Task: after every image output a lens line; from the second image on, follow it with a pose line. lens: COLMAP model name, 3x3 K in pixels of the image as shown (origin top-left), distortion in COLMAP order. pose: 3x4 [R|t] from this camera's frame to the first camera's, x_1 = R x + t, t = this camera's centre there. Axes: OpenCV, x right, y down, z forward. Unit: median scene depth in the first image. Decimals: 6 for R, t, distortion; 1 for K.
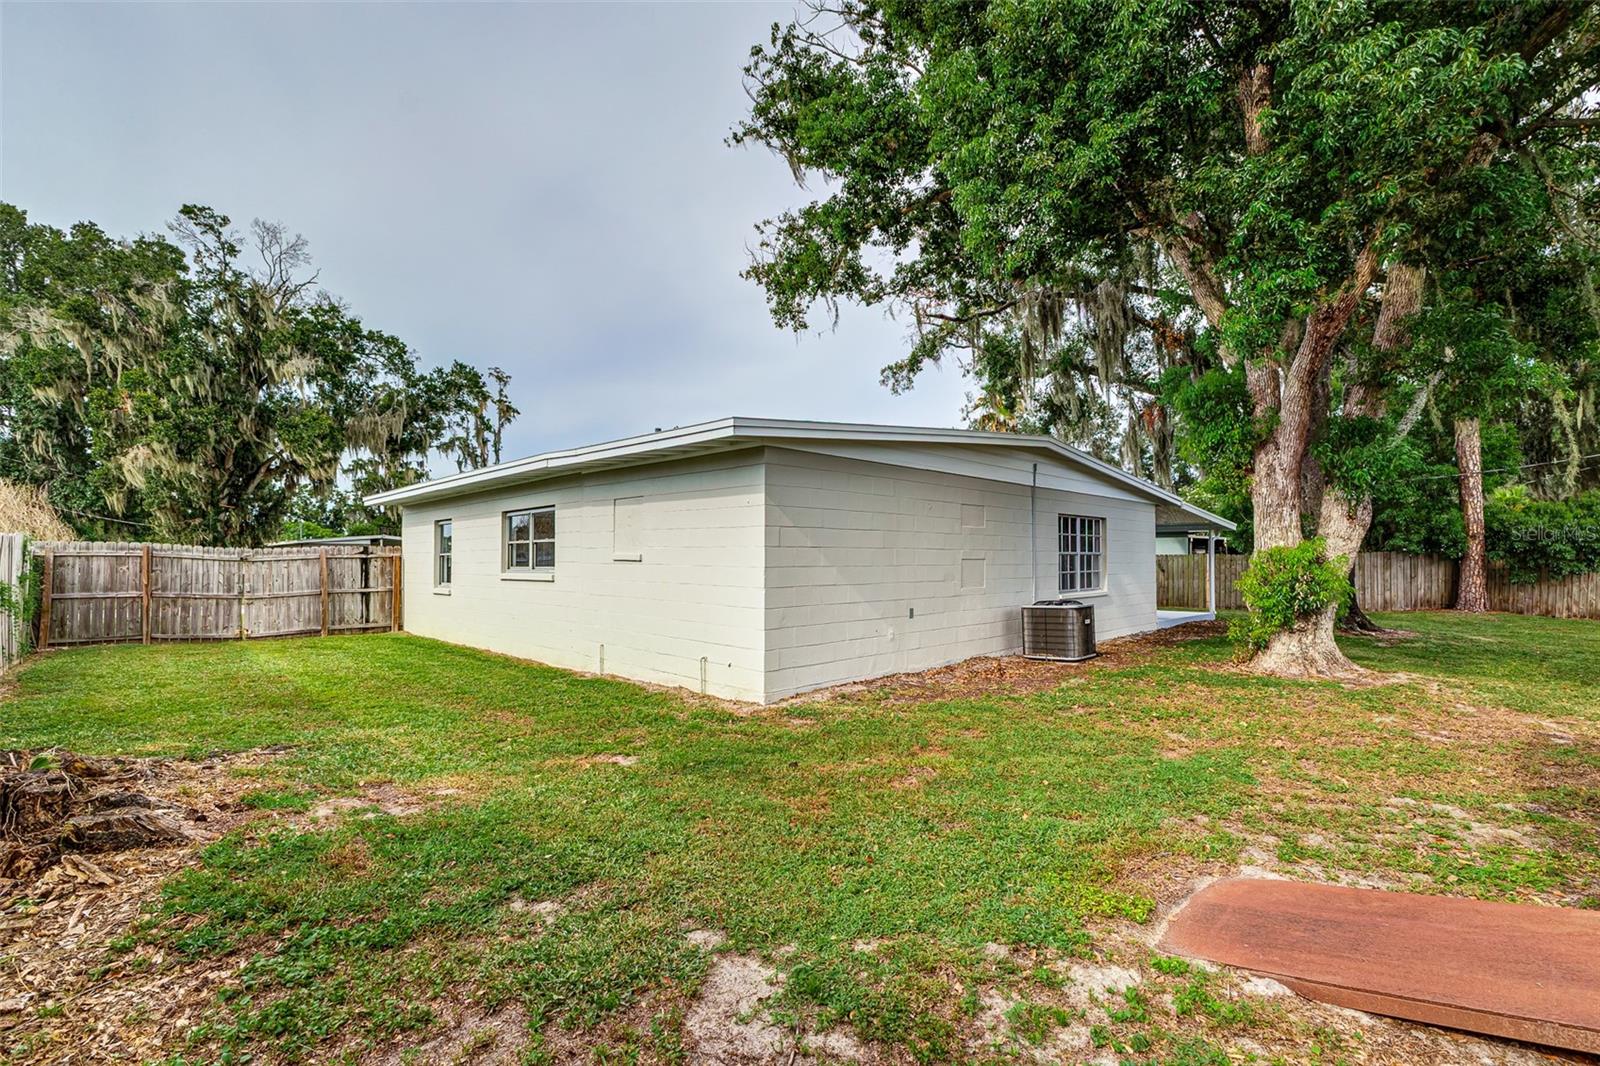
lens RADIAL K [[697.8, 0, 806.7], [0, 697.8, 537.6], [0, 0, 1]] dist [0.009806, -0.001612]
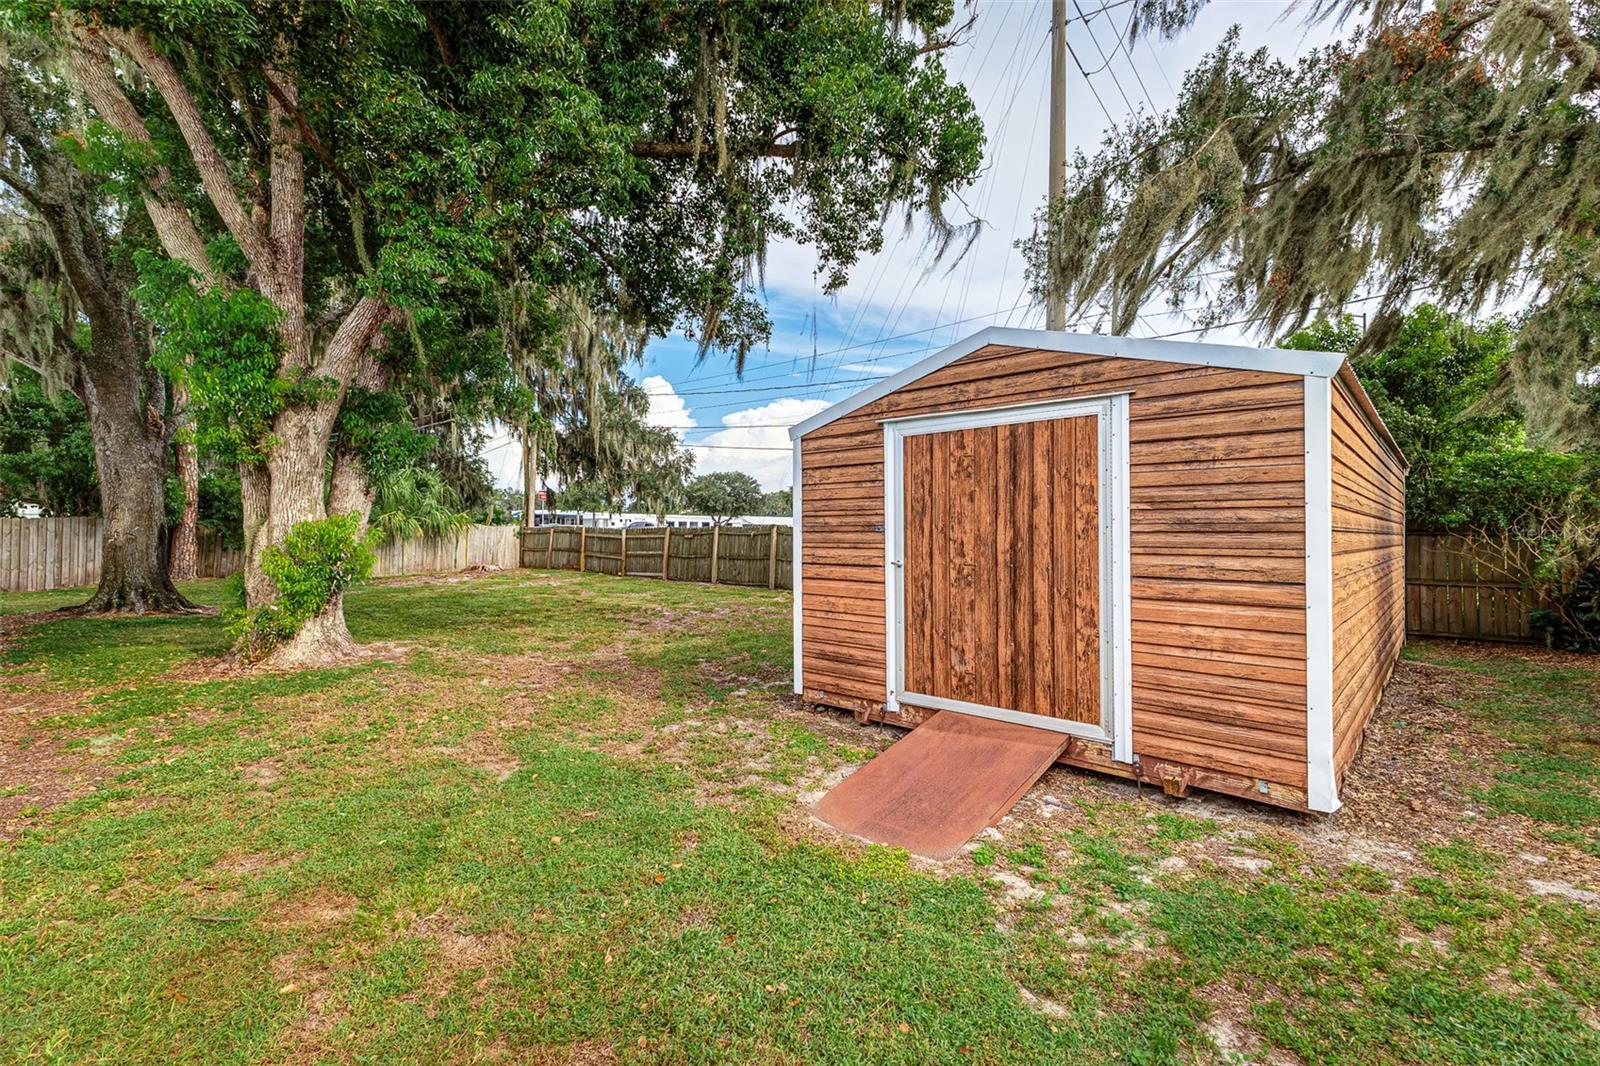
lens RADIAL K [[697.8, 0, 807.4], [0, 697.8, 529.9], [0, 0, 1]] dist [0.009806, -0.001612]
pose [[-0.057377, 0.001899, 0.998351, -0.240229], [-0.045059, 0.998974, -0.004490, 0.000189], [-0.997335, -0.045242, -0.057232, 0.428232]]
